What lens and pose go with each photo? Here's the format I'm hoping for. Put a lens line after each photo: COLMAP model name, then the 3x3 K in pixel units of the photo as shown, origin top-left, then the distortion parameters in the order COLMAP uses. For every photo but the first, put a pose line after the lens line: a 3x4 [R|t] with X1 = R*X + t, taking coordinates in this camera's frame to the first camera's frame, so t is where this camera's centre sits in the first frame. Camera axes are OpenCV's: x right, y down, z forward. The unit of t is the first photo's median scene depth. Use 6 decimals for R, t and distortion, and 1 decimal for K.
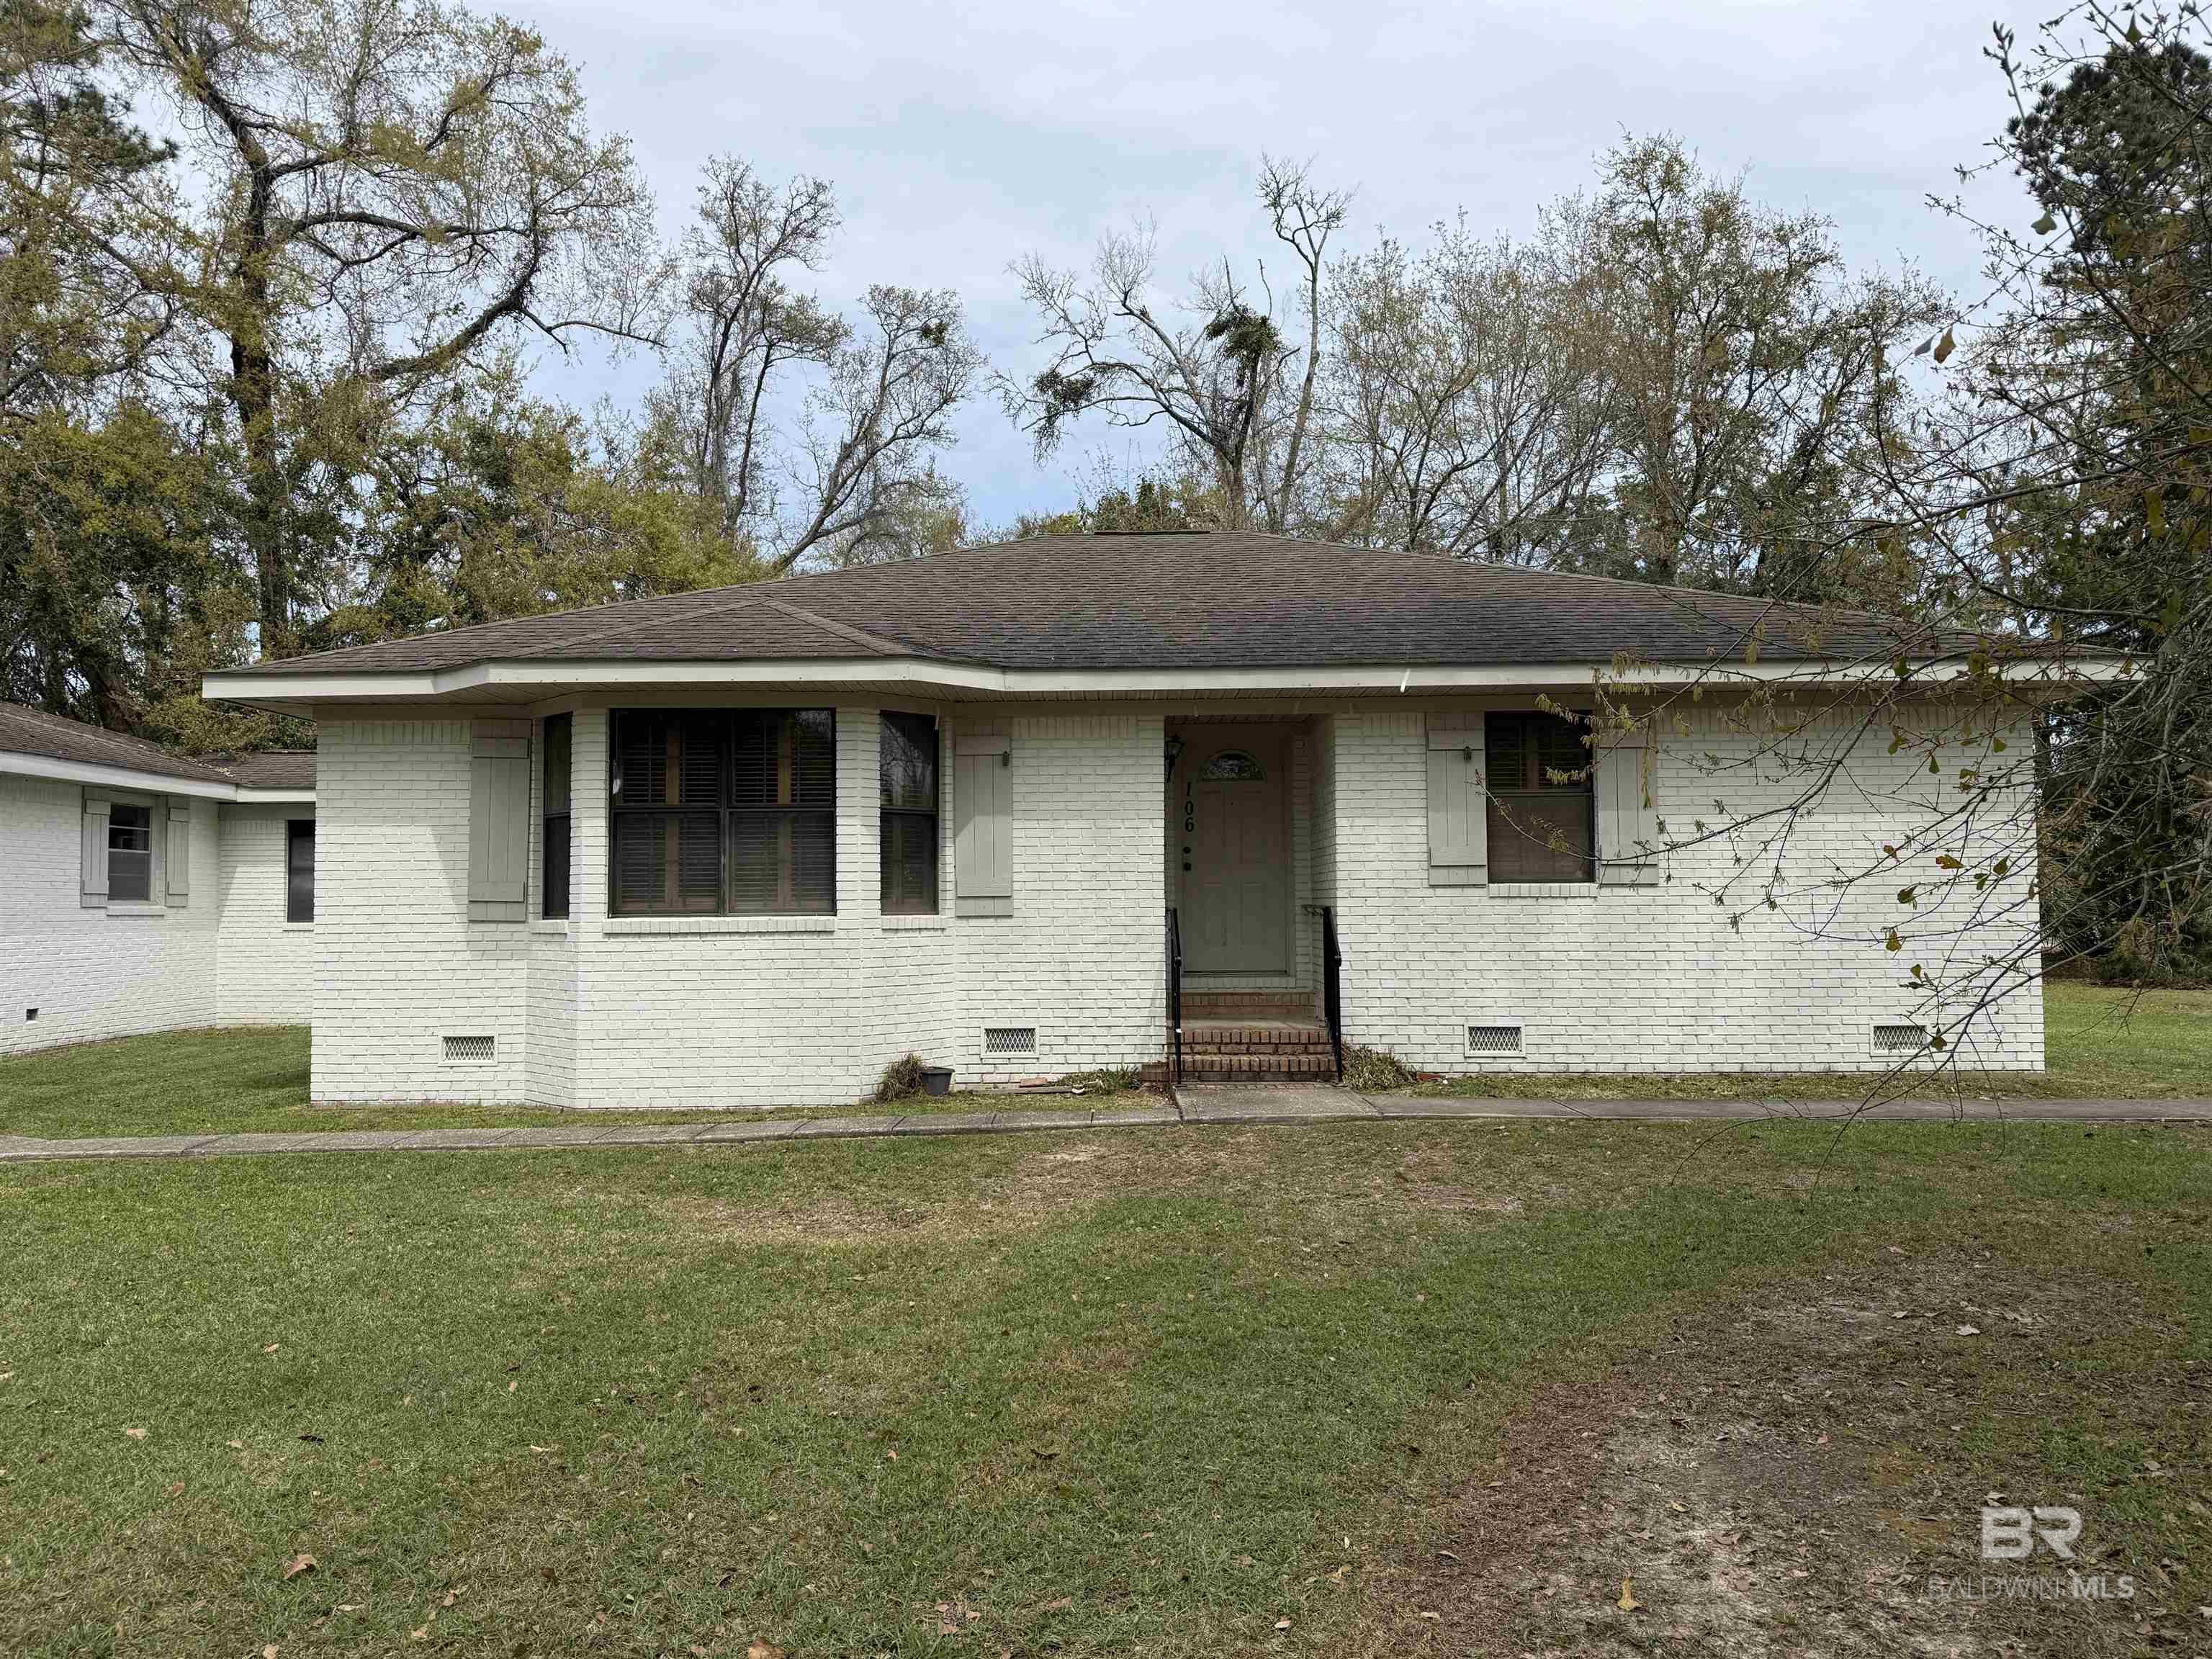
lens RADIAL K [[1563.7, 0, 1097.7], [0, 1563.7, 826.6], [0, 0, 1]] dist [0.064321, -0.009883]
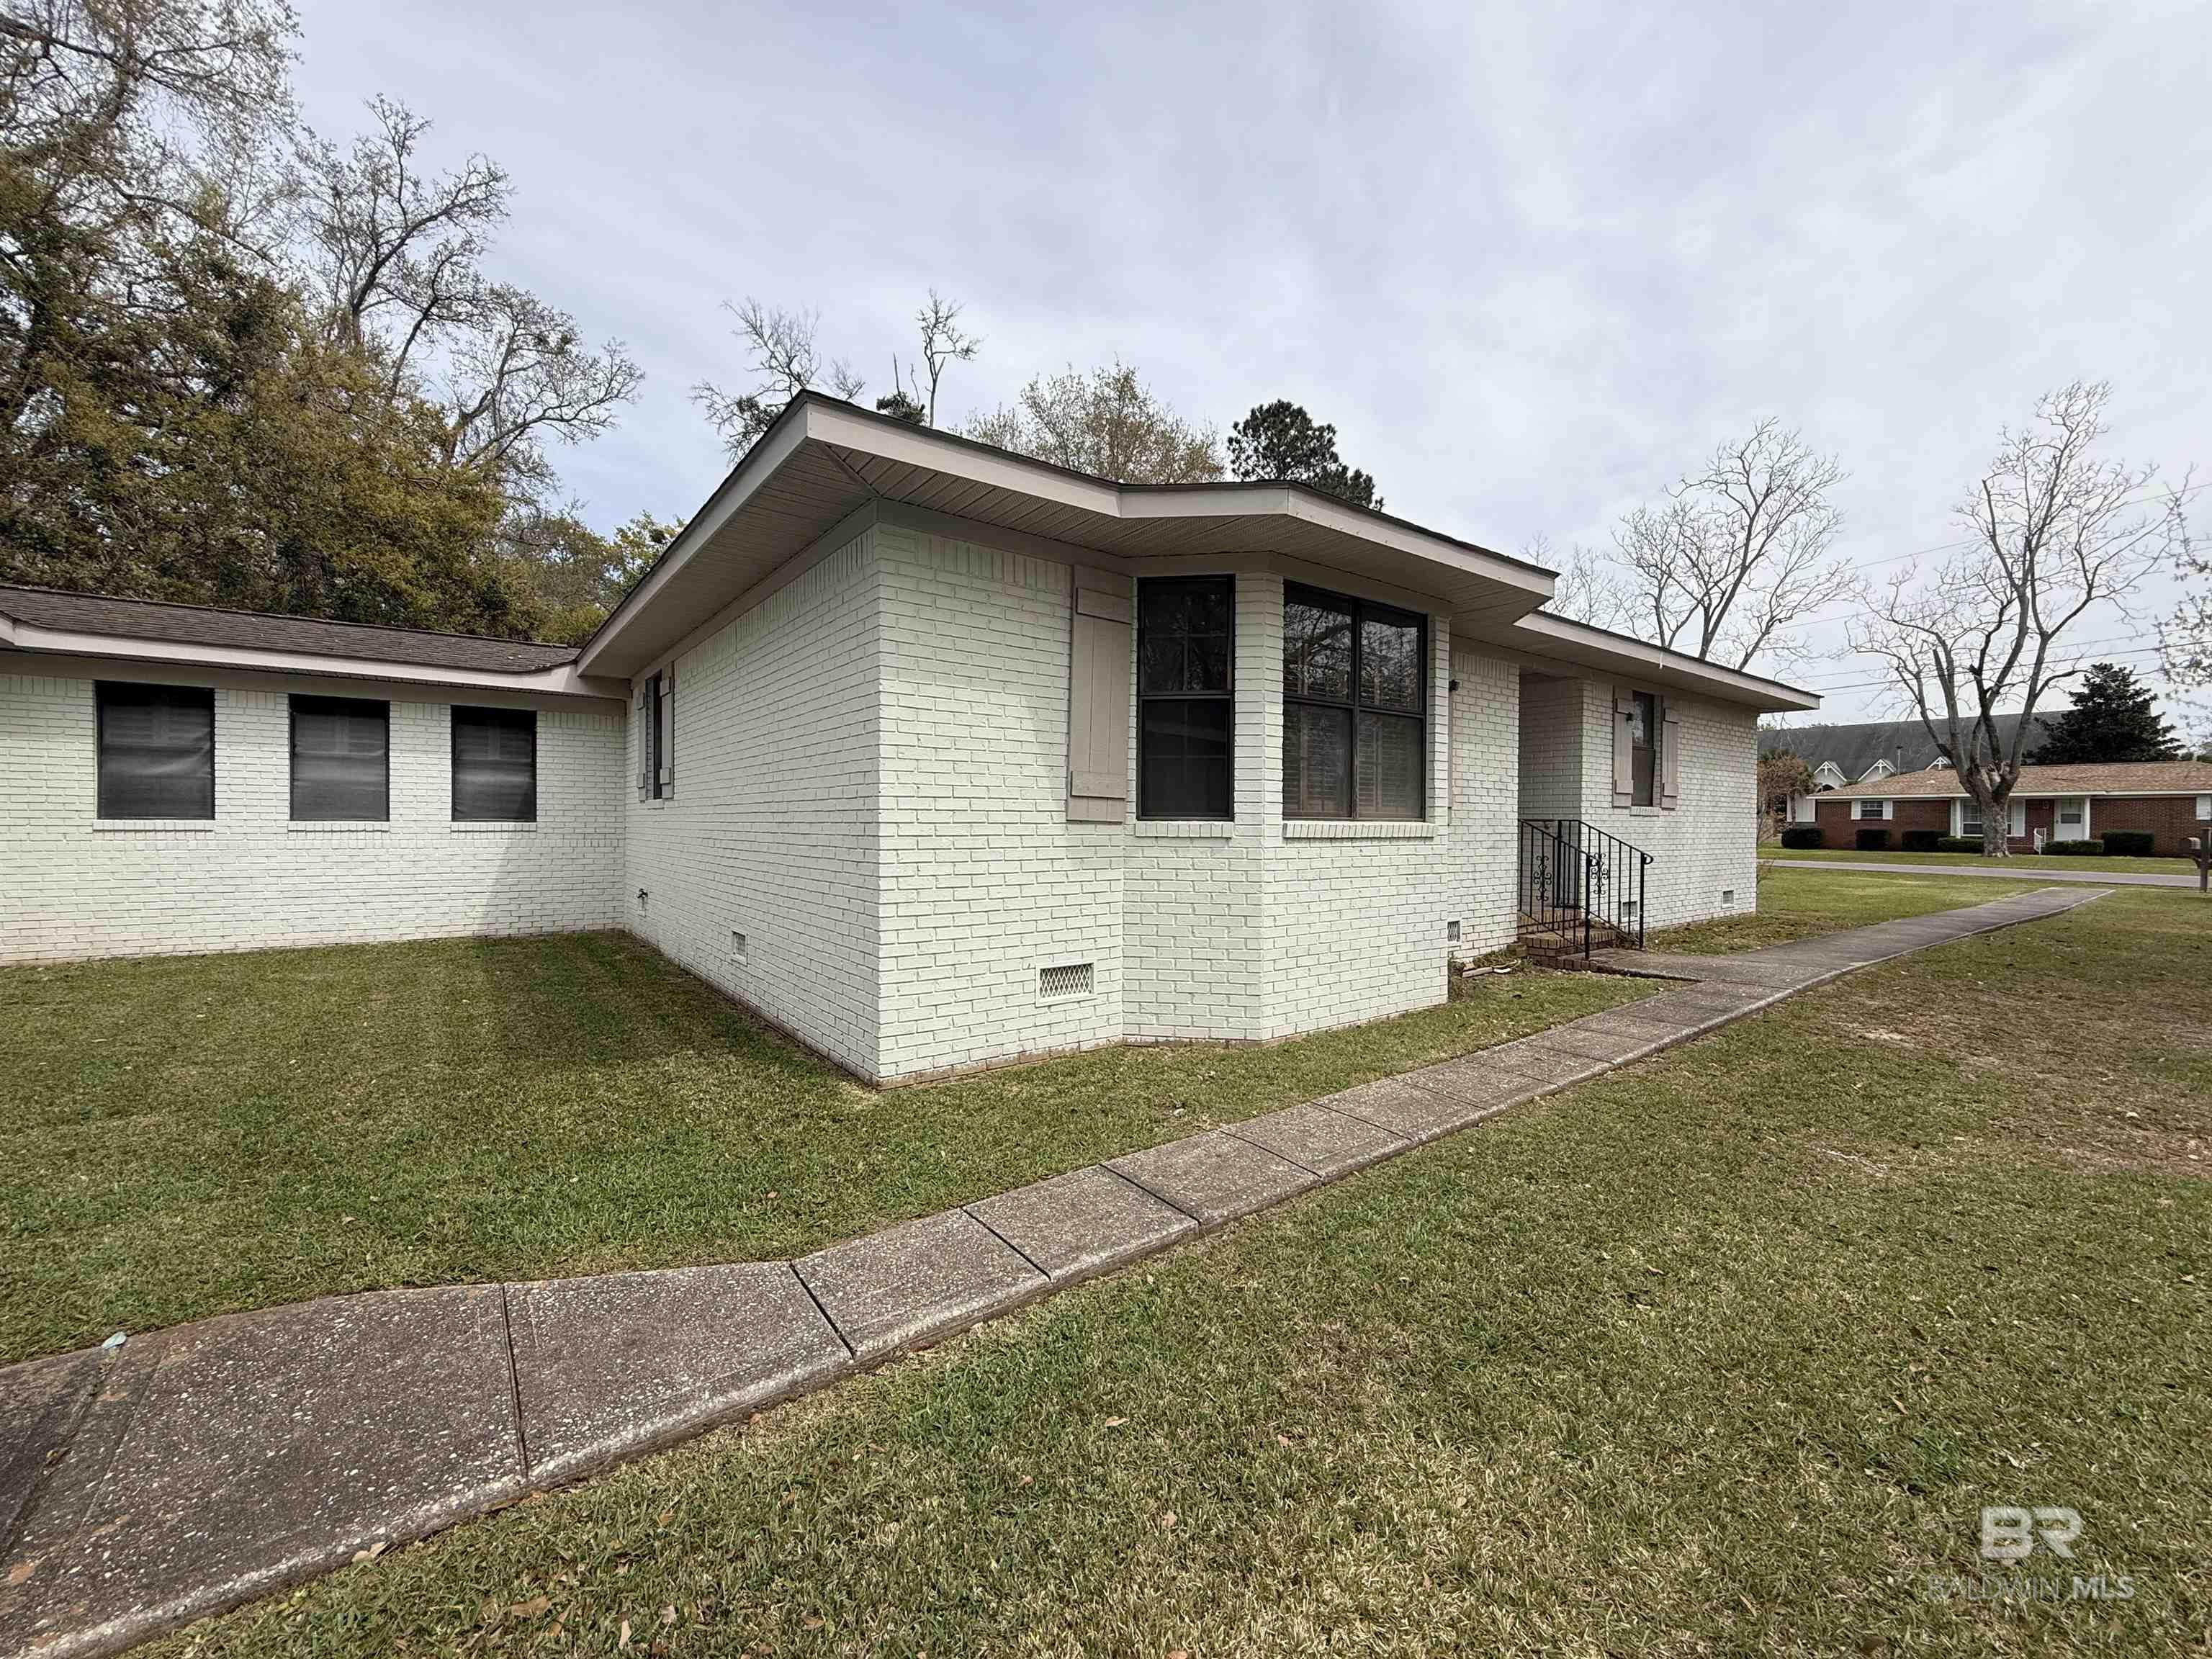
lens RADIAL K [[884.4, 0, 1106.2], [0, 884.4, 820.6], [0, 0, 1]] dist [-0.001041, 0.000539]
pose [[0.785638, 0.013420, 0.618541, -0.661938], [-0.044419, 0.998408, 0.034756, 0.043747], [-0.617090, -0.054781, 0.784984, 0.647506]]
